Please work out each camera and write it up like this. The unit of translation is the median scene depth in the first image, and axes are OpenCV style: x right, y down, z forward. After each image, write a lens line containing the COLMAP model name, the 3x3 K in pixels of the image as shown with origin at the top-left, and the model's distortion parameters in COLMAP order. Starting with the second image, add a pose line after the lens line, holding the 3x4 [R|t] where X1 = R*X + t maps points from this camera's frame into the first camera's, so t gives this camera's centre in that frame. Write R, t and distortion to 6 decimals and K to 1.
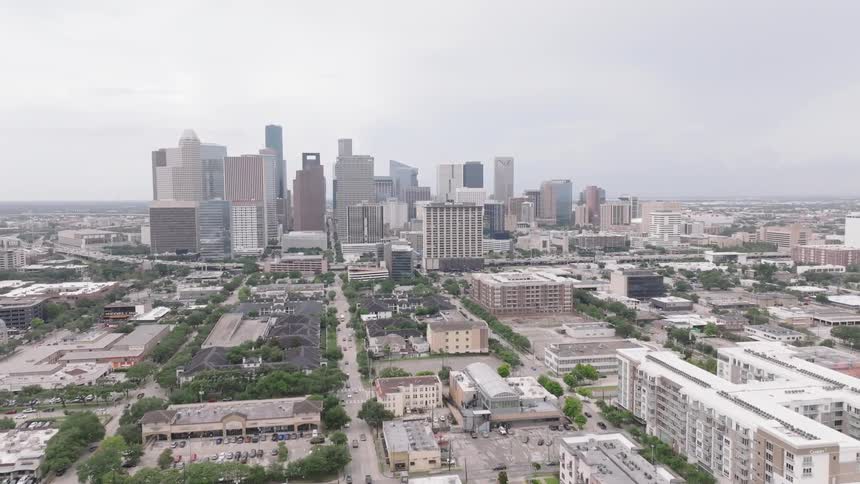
lens RADIAL K [[611.6, 0, 430.4], [0, 611.6, 242.8], [0, 0, 1]] dist [-0.009343, 0.022111]
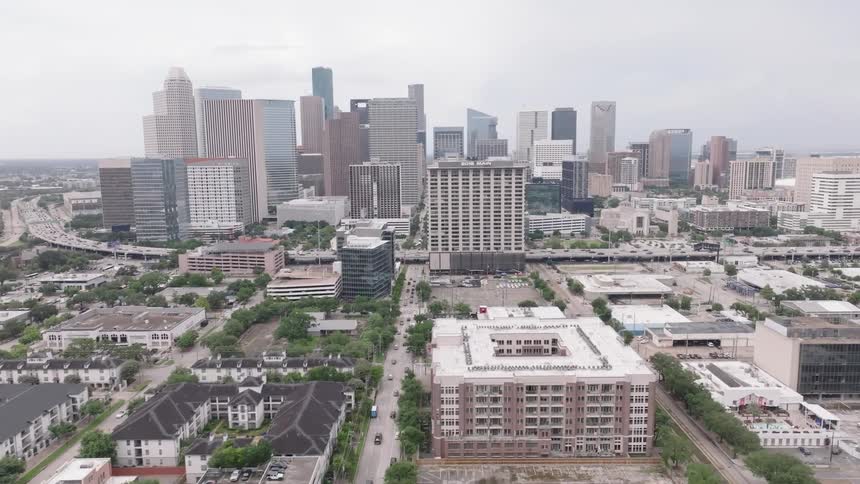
lens RADIAL K [[611.6, 0, 429.9], [0, 611.6, 240.9], [0, 0, 1]] dist [-0.009343, 0.022111]
pose [[0.983953, 0.020338, -0.177267, 0.071355], [-0.007851, 0.997455, 0.070859, -0.020578], [0.178257, -0.068330, 0.981609, 0.268854]]
